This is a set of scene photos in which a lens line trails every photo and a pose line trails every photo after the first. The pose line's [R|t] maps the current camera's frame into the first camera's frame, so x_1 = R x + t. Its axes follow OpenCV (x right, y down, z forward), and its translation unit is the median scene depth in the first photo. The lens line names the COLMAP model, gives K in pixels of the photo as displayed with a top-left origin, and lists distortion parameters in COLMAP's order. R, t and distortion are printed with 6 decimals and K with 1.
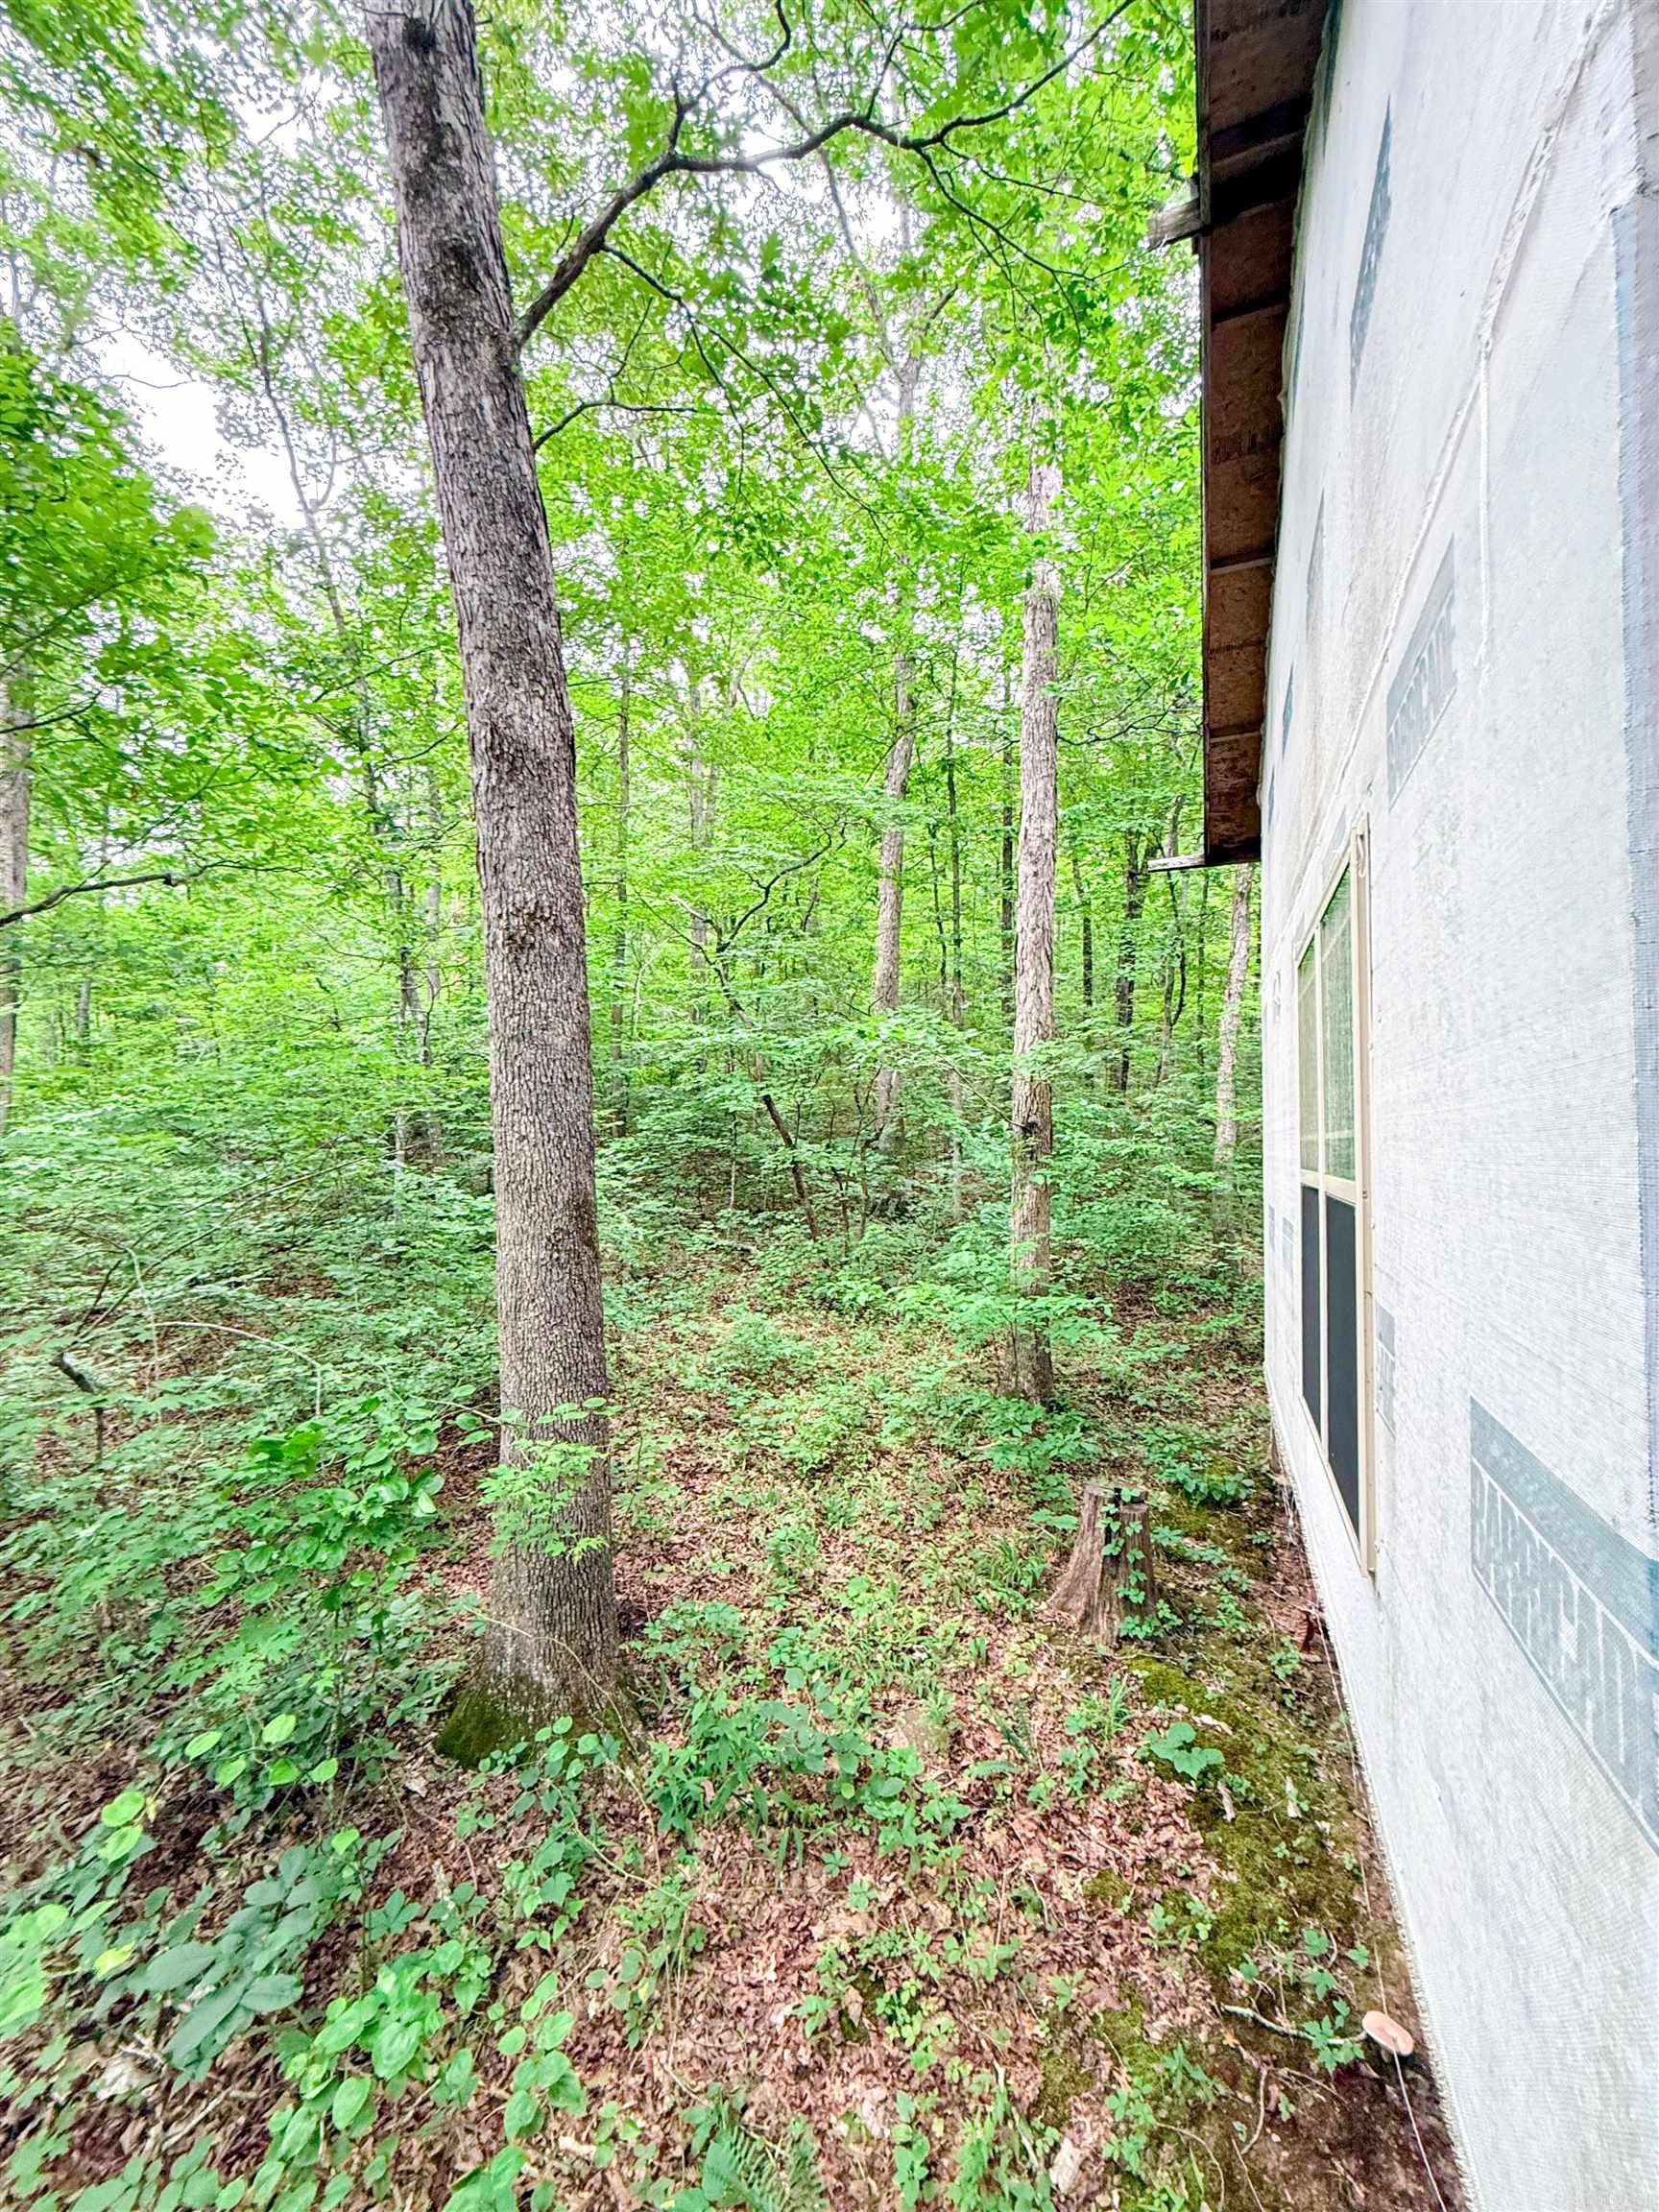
lens RADIAL K [[883.1, 0, 833.3], [0, 883.1, 1100.9], [0, 0, 1]] dist [0.000673, -0.000092]
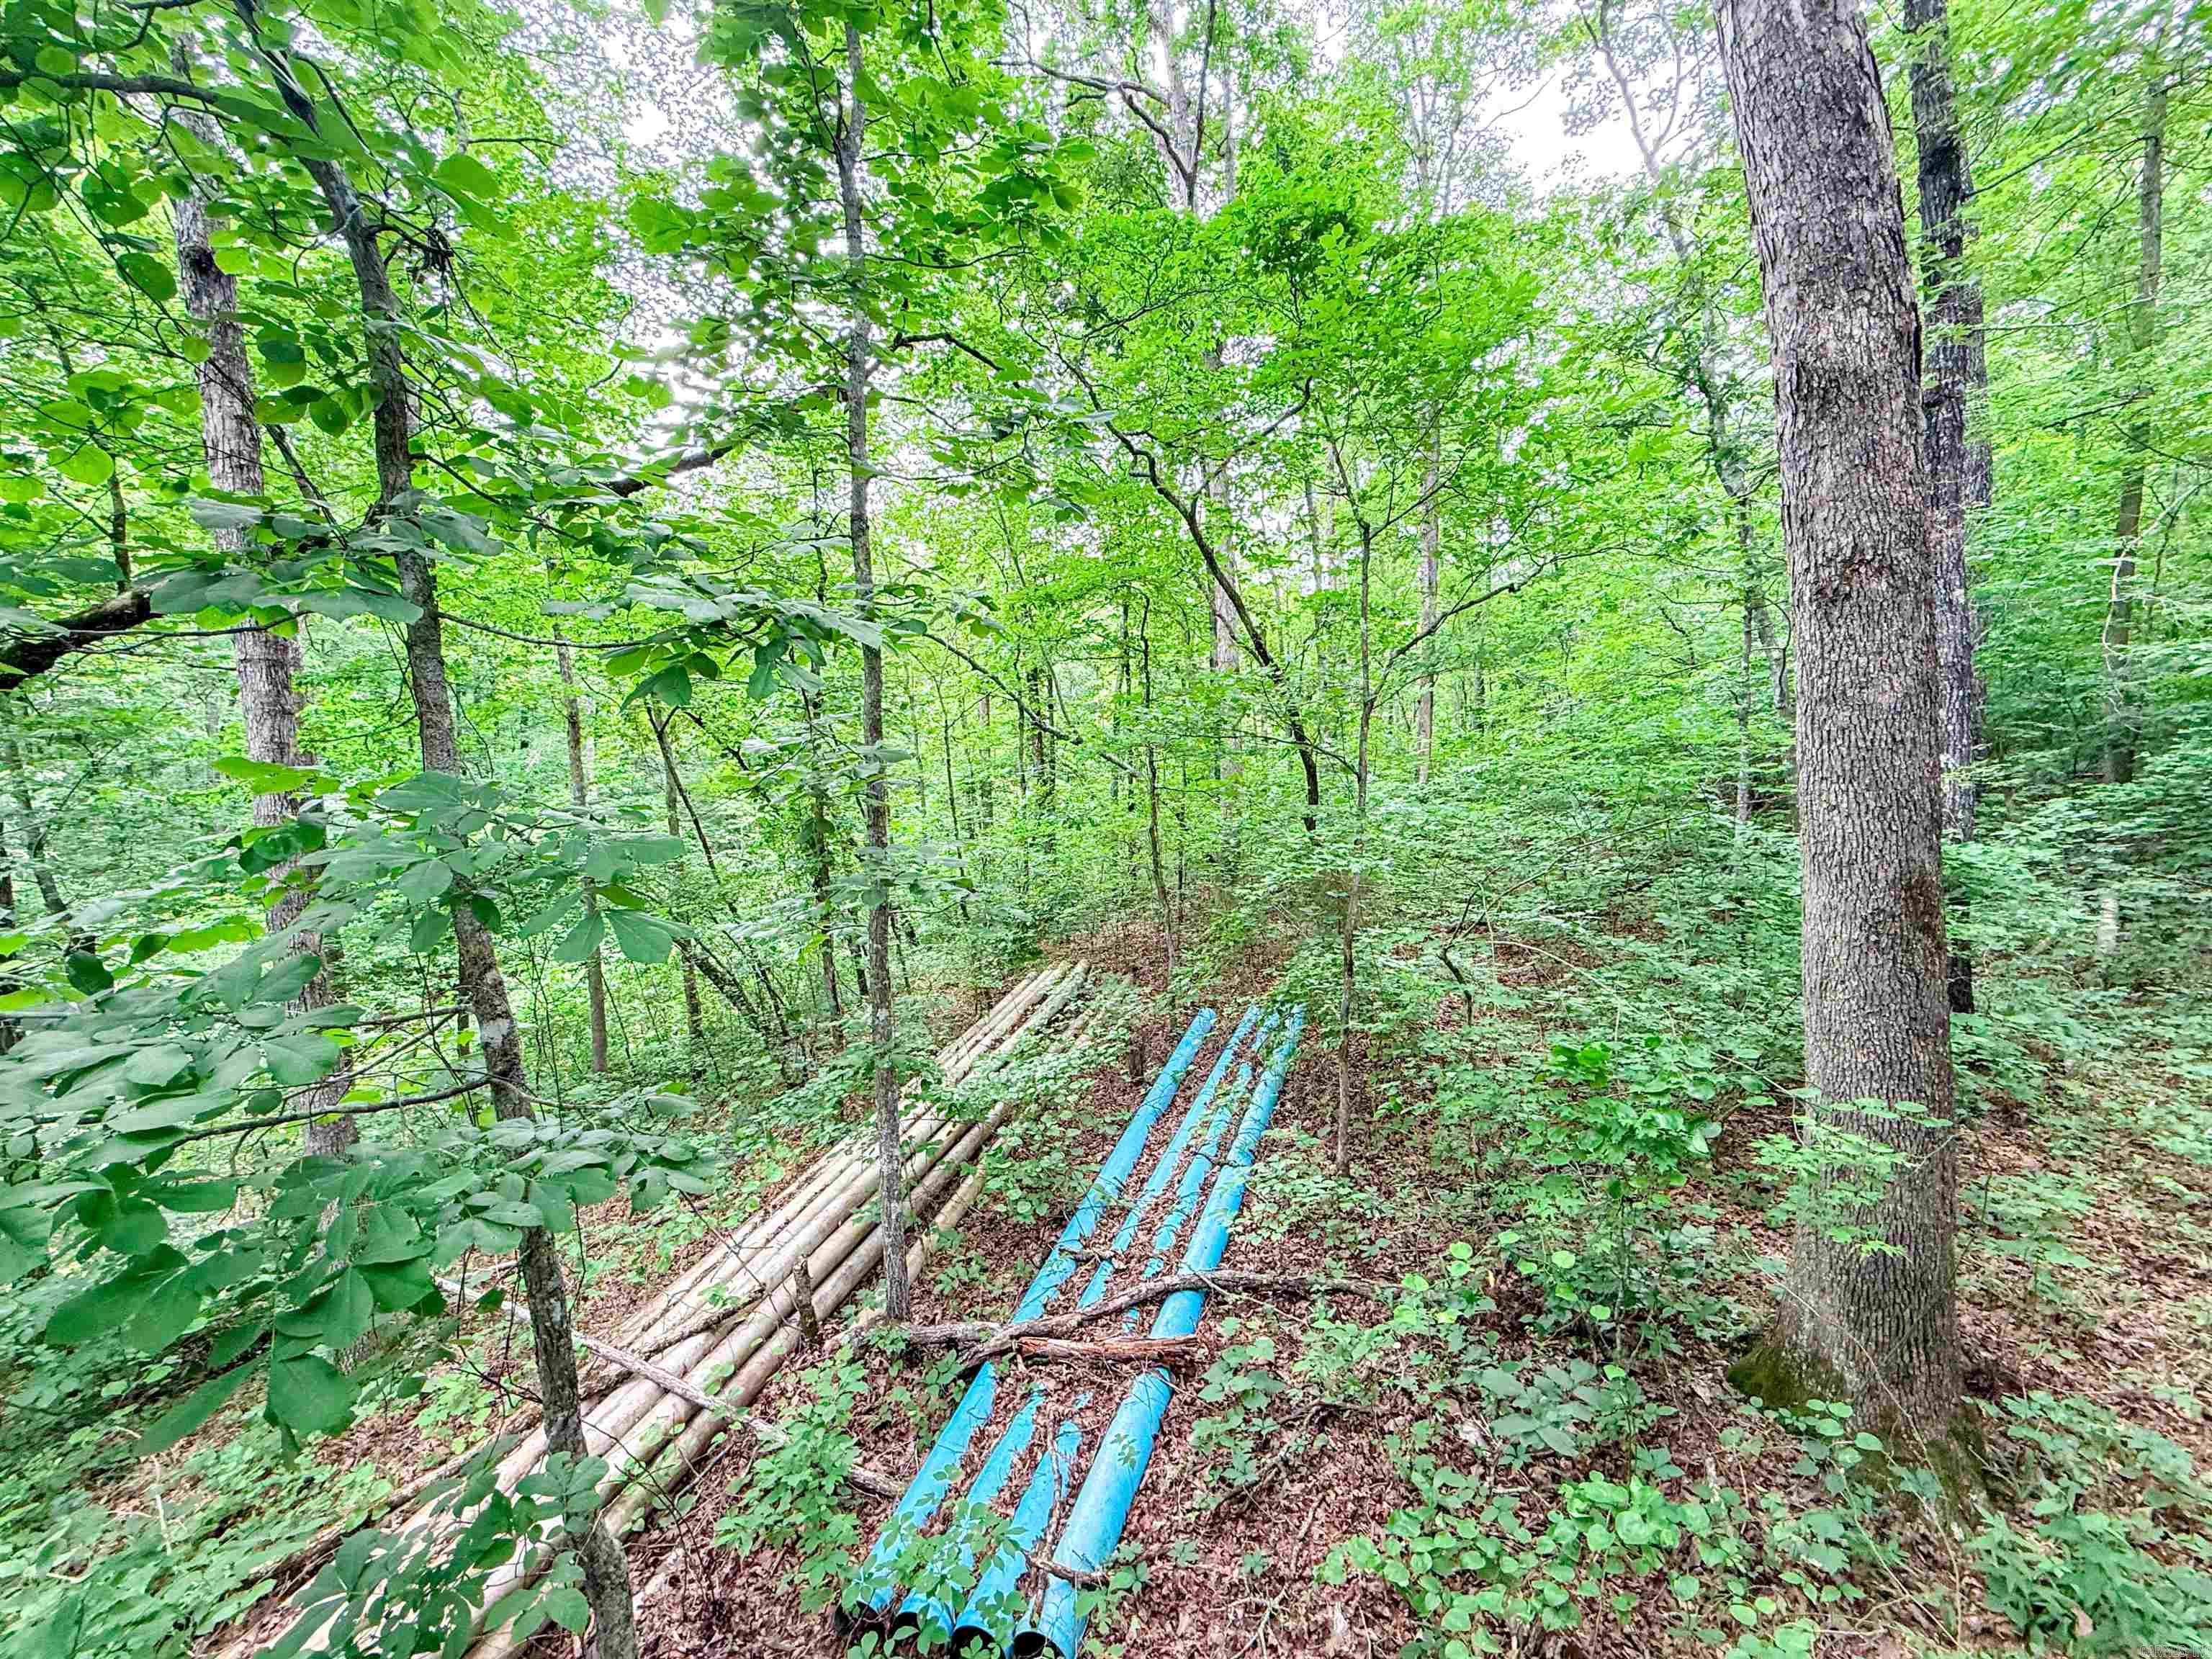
lens RADIAL K [[883.1, 0, 1101.3], [0, 883.1, 825.5], [0, 0, 1]] dist [0.000673, -0.000092]
pose [[0.440977, 0.044130, -0.896433, 0.141829], [0.043385, 0.996575, 0.070402, -0.037776], [0.896469, -0.069937, 0.437552, -0.096733]]
